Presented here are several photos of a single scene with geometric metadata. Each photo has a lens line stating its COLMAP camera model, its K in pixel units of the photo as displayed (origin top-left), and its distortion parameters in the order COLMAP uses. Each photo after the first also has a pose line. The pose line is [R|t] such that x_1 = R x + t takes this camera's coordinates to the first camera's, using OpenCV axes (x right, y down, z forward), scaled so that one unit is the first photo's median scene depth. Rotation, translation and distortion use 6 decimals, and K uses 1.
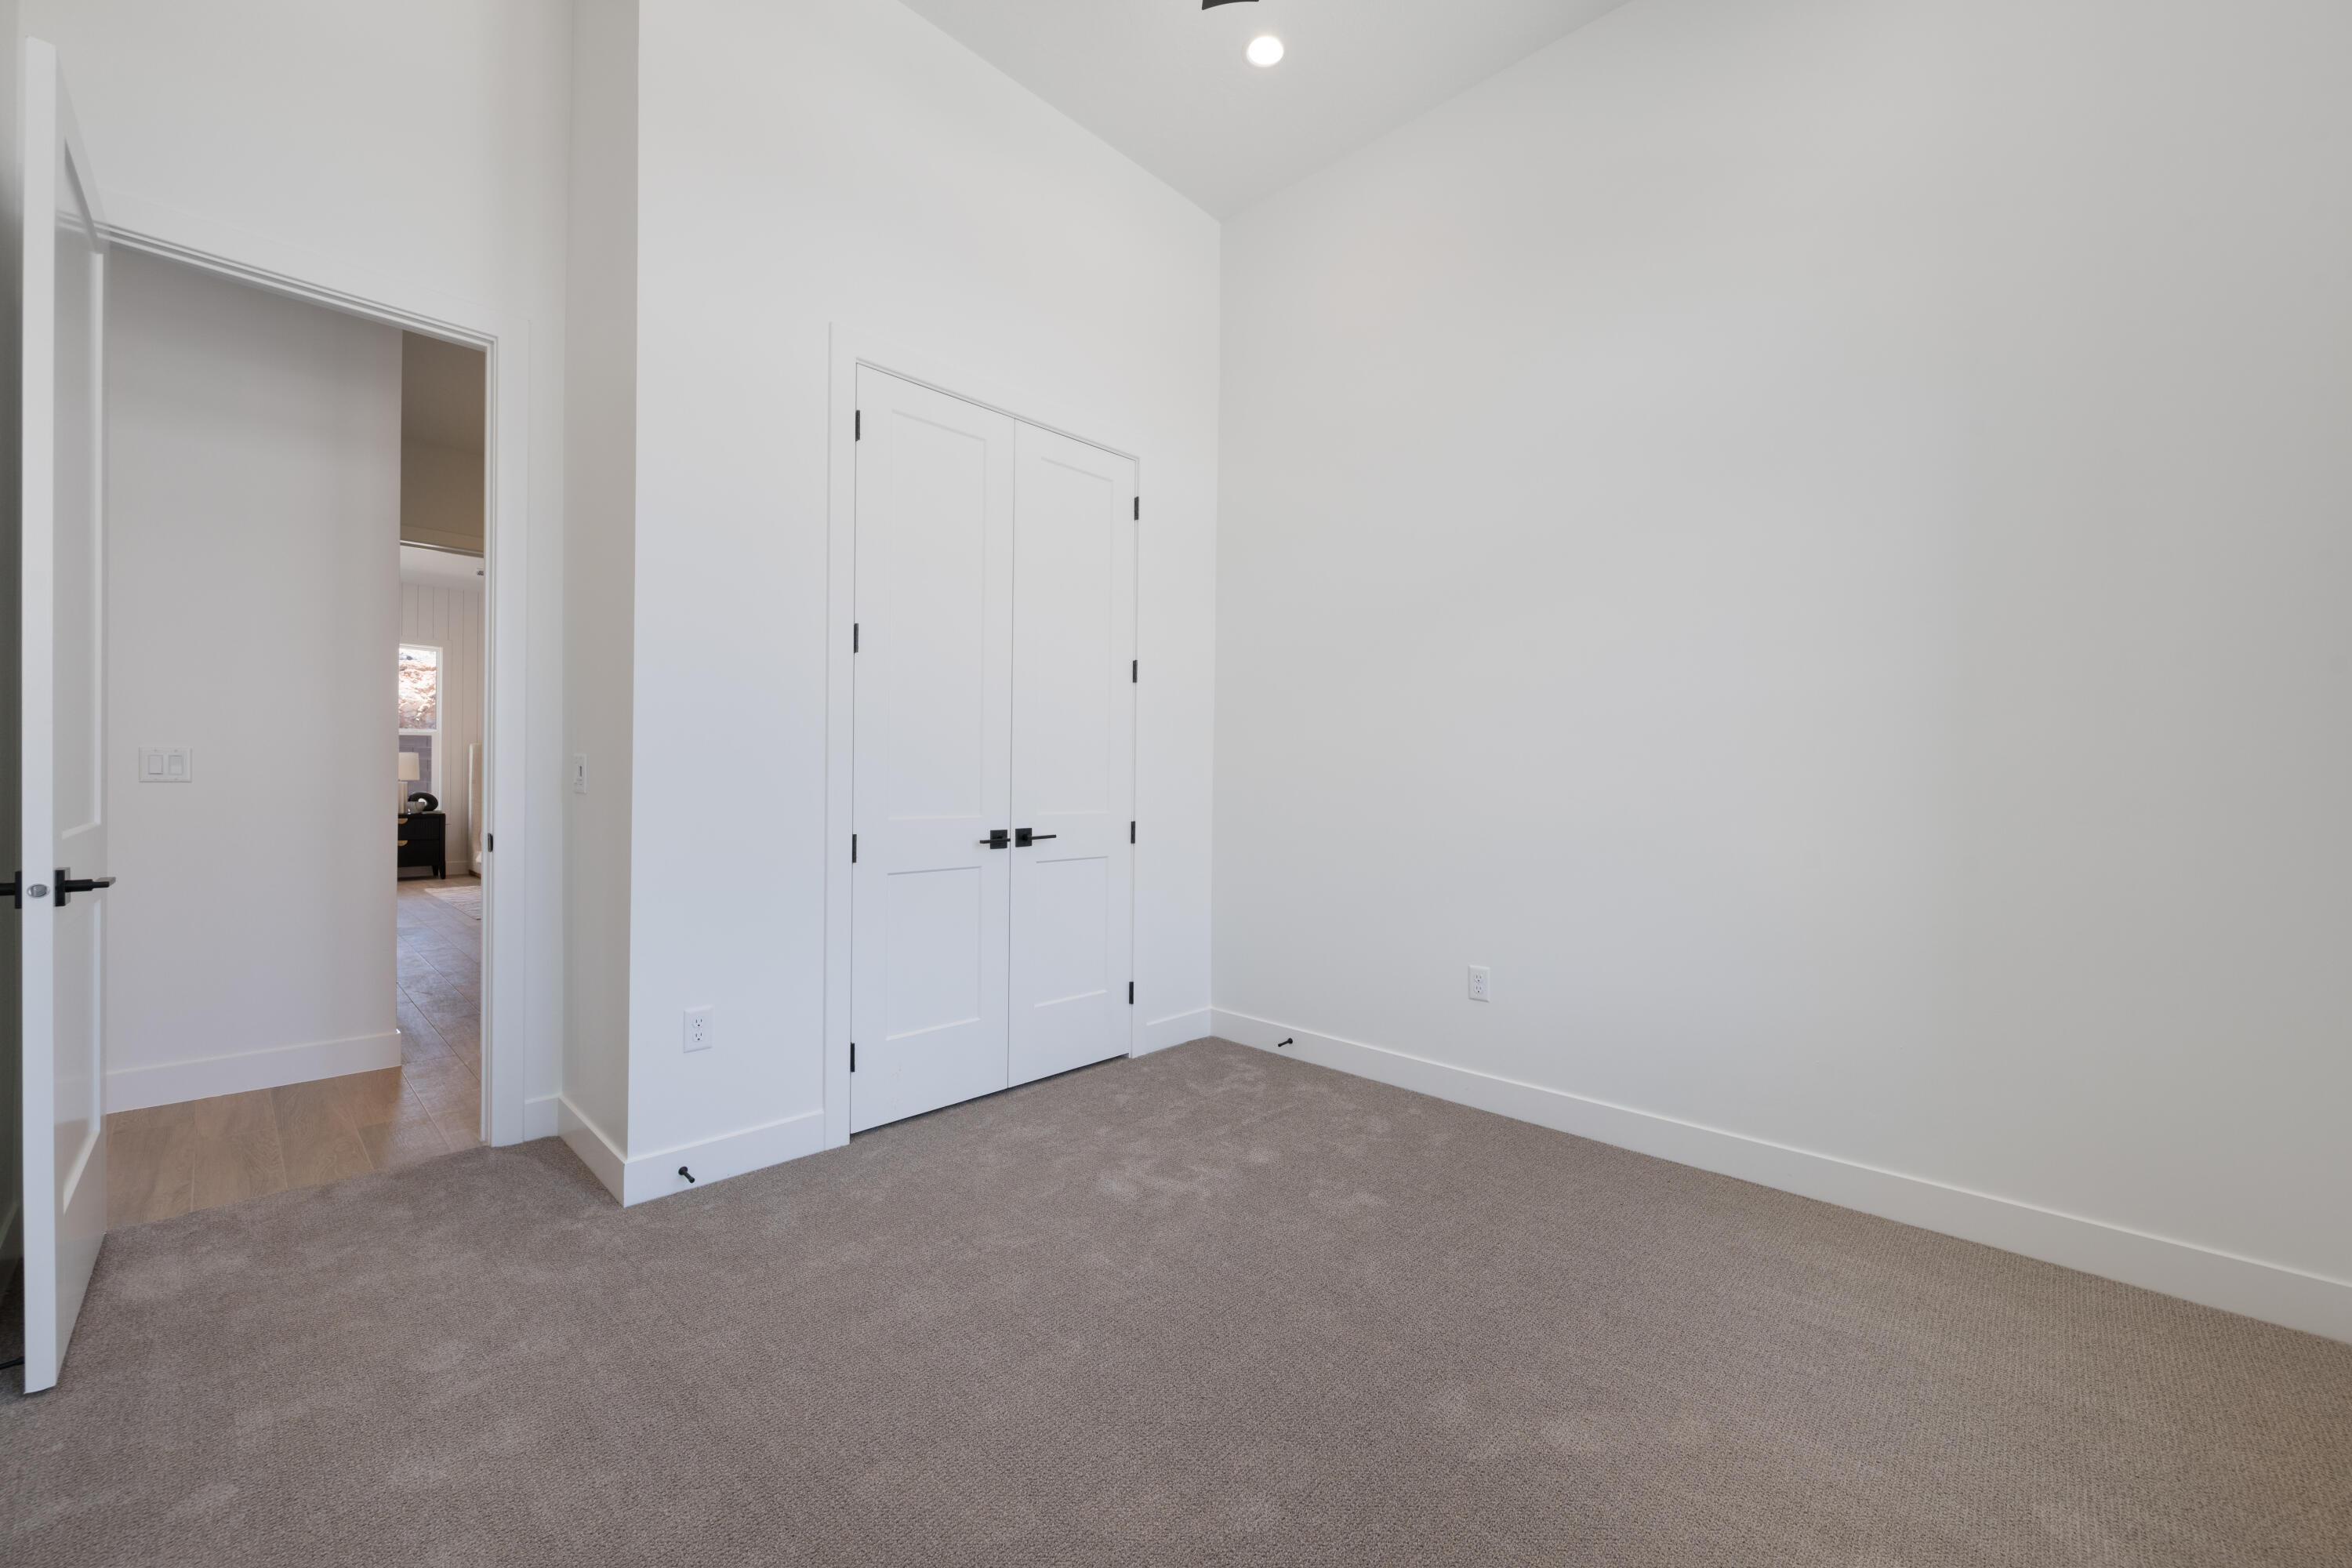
lens RADIAL K [[911.9, 0, 1175.6], [0, 911.9, 781.8], [0, 0, 1]] dist [-0.006109, 0.000852]
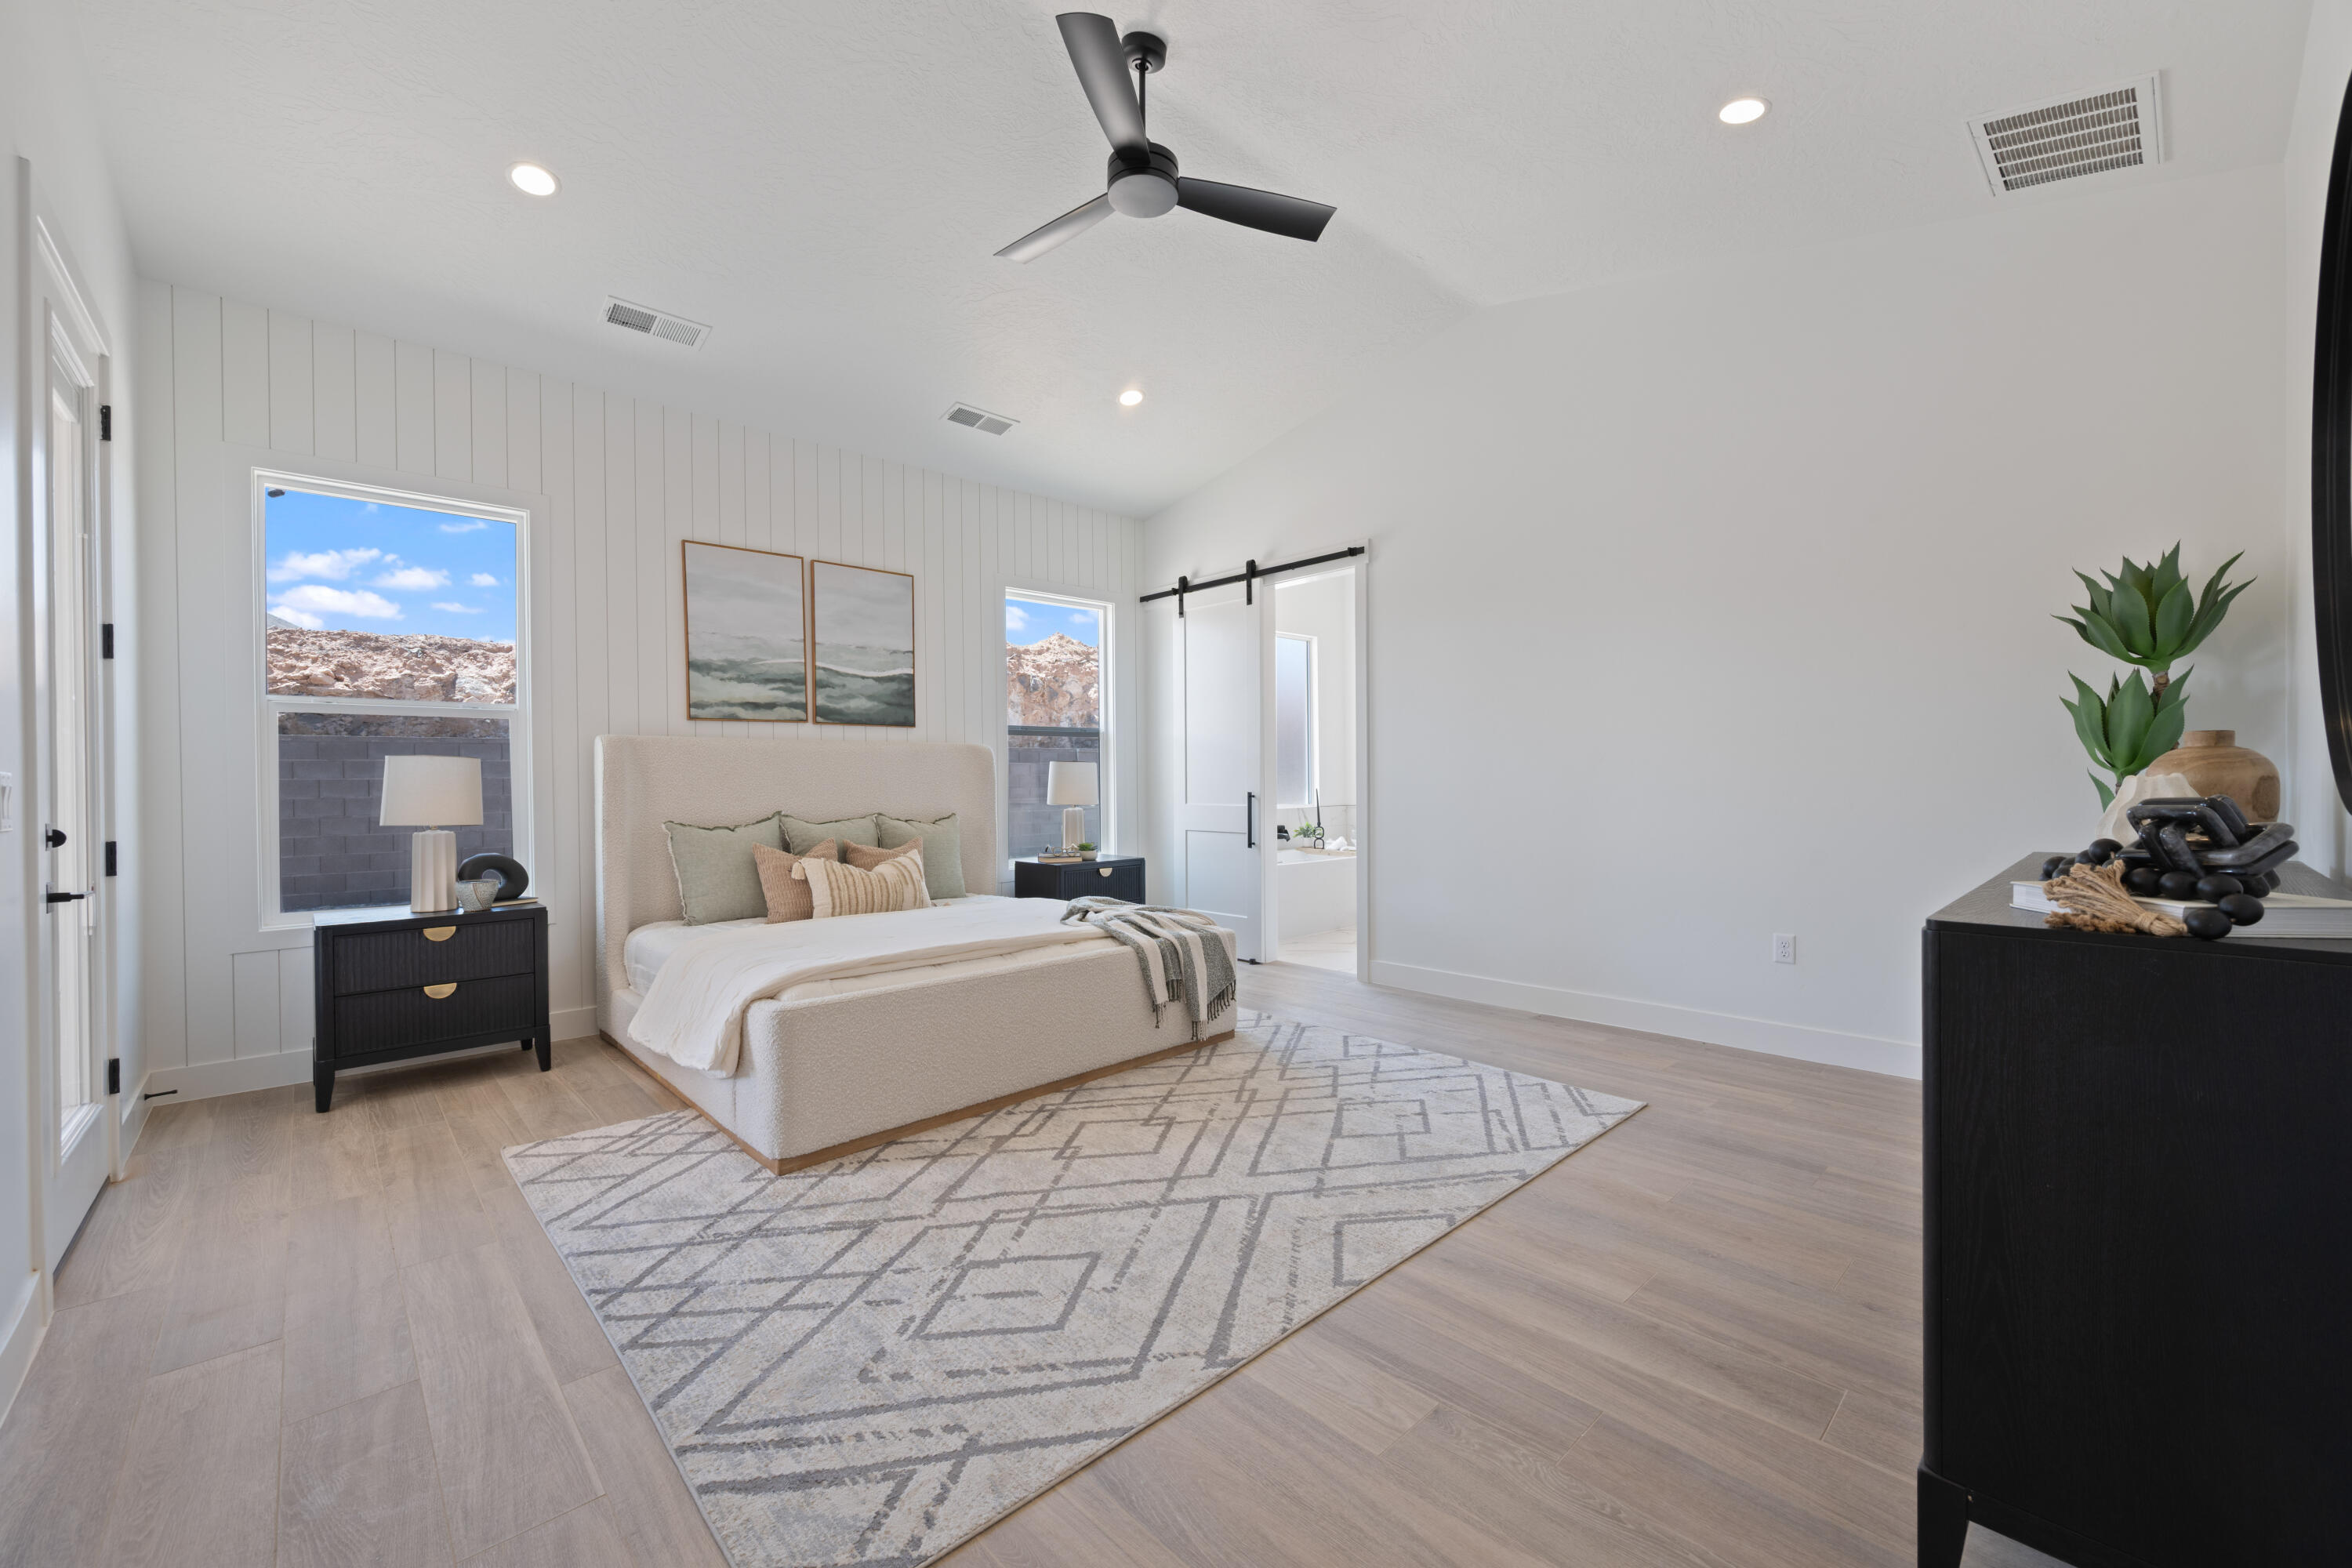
lens RADIAL K [[911.9, 0, 1174.3], [0, 911.9, 786.5], [0, 0, 1]] dist [-0.006109, 0.000852]
pose [[0.998406, -0.019823, -0.052836, -0.493413], [0.020210, 0.999773, 0.006800, -0.015708], [0.052689, -0.007857, 0.998580, 0.600053]]
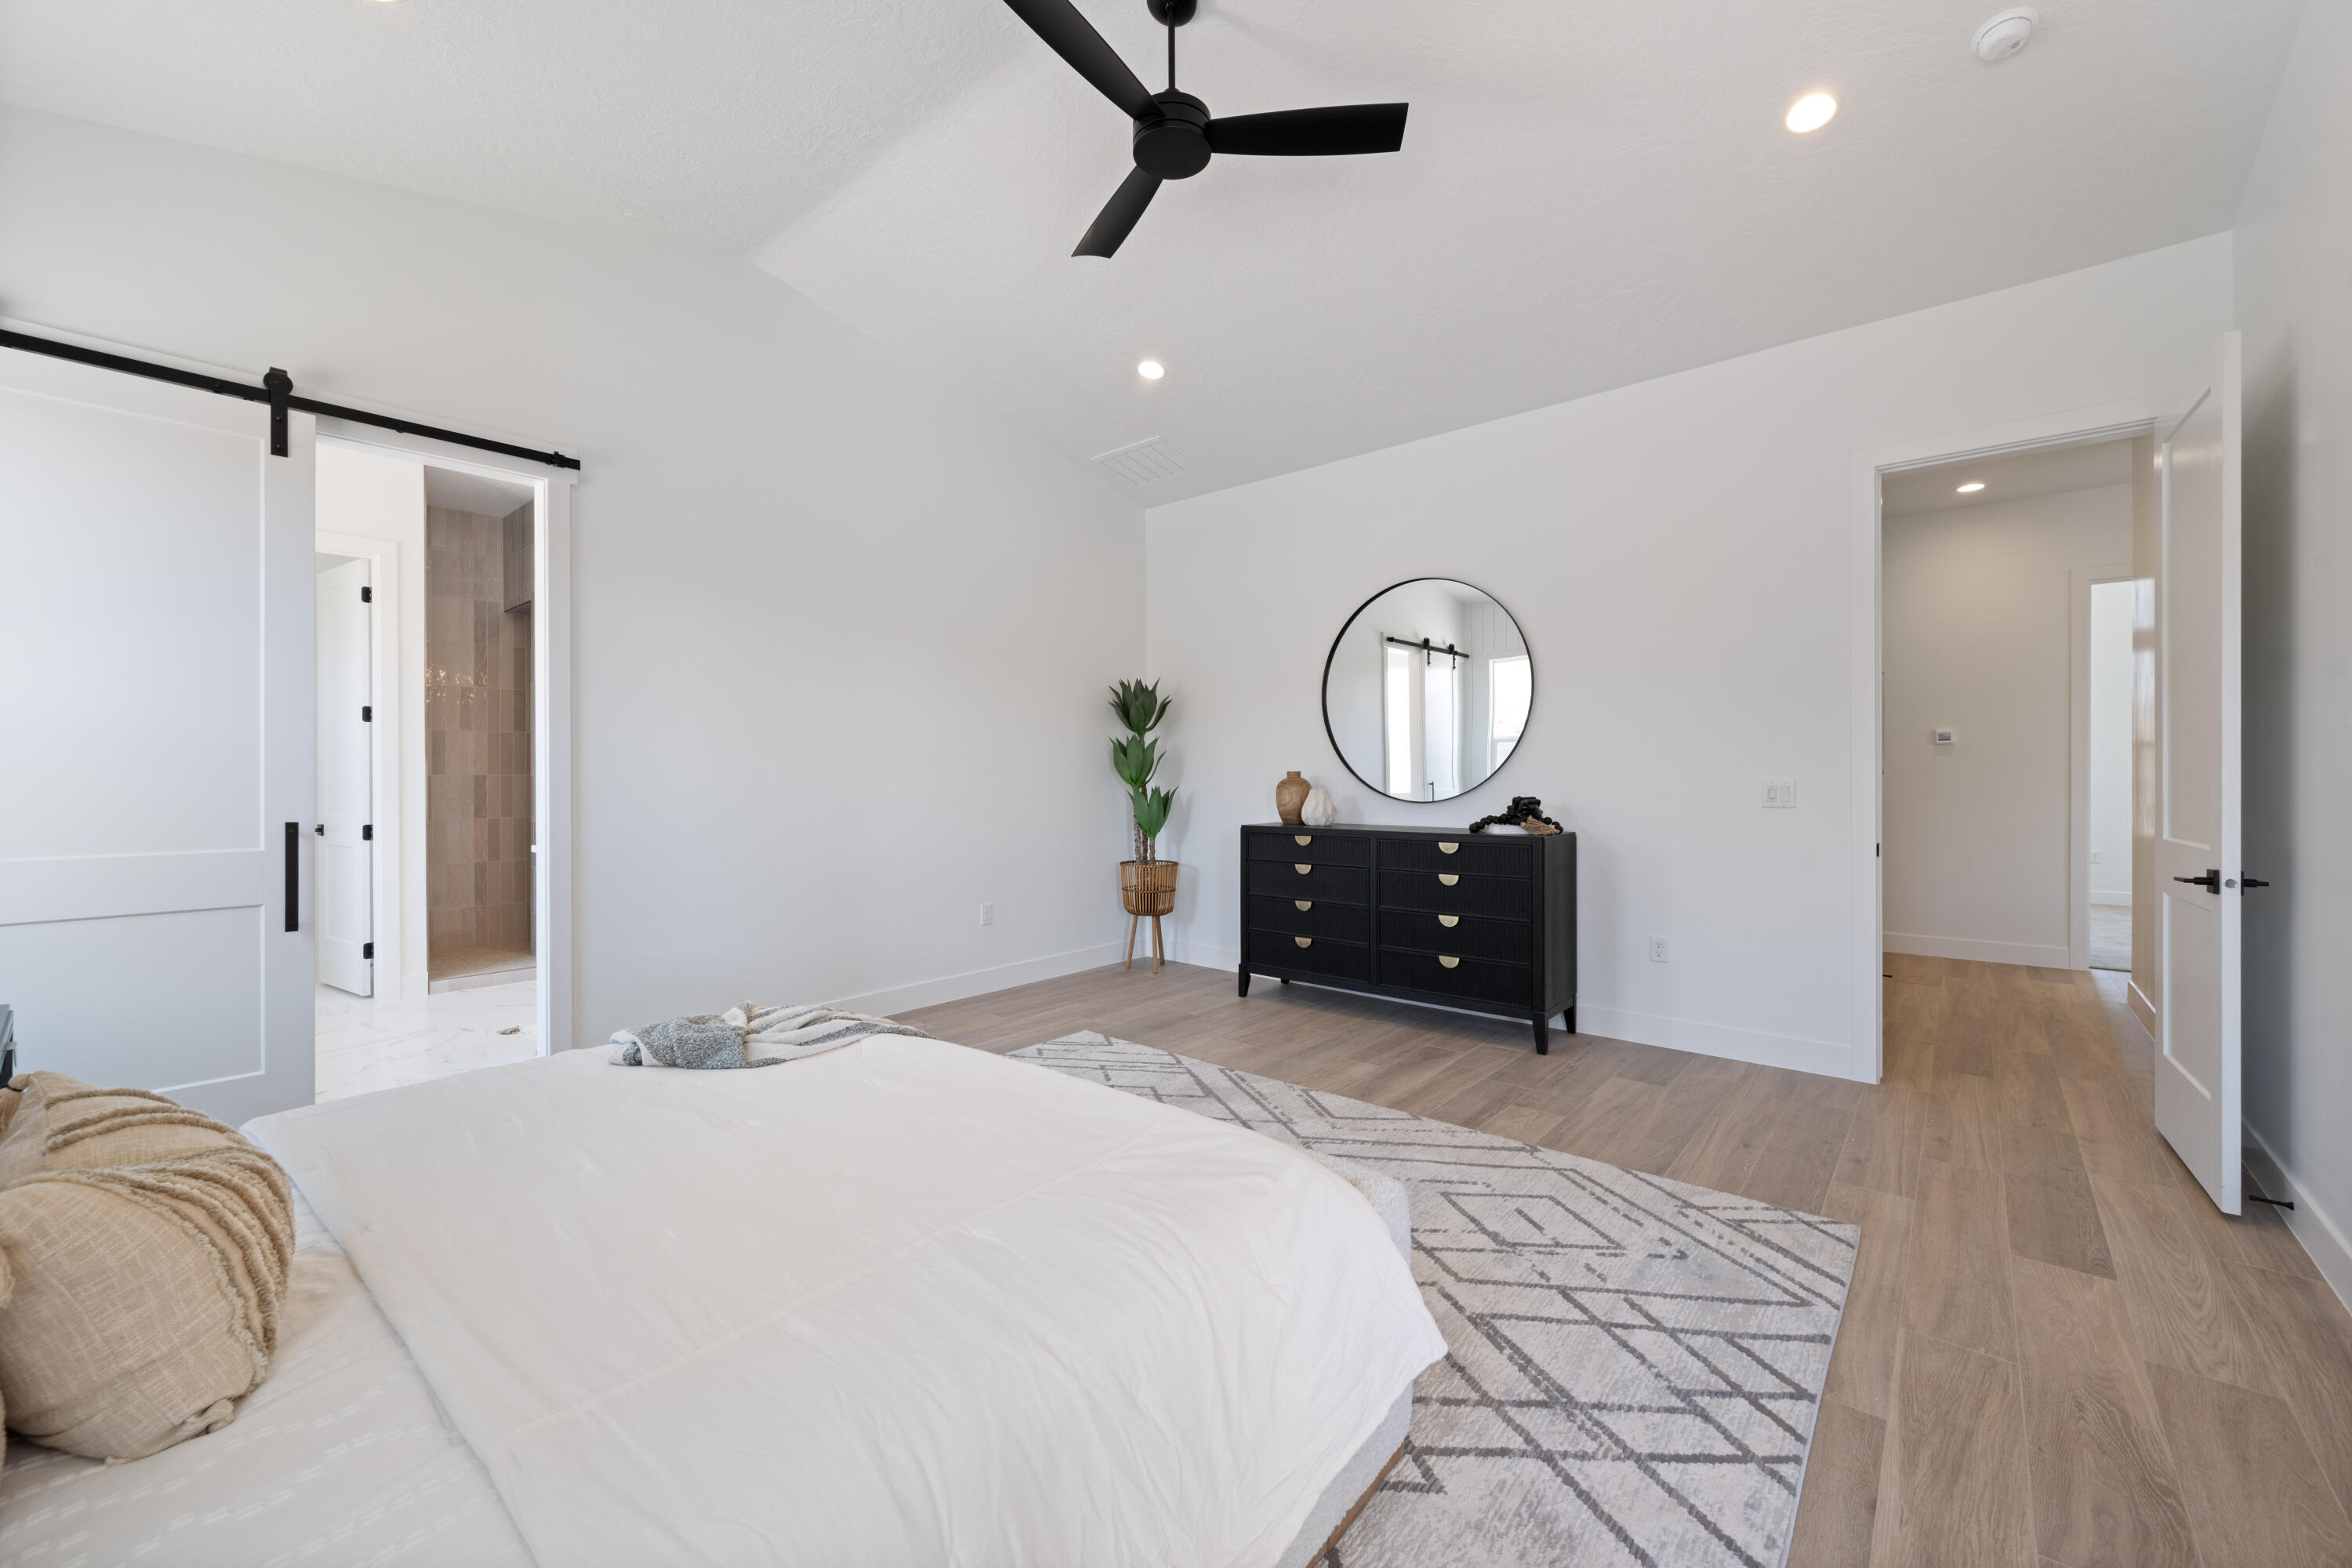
lens RADIAL K [[911.9, 0, 1174.8], [0, 911.9, 777.0], [0, 0, 1]] dist [-0.006109, 0.000852]
pose [[-0.039071, -0.011576, 0.999169, -0.869859], [0.001112, 0.999932, 0.011629, -0.027529], [-0.999236, 0.001566, -0.039055, 0.995082]]
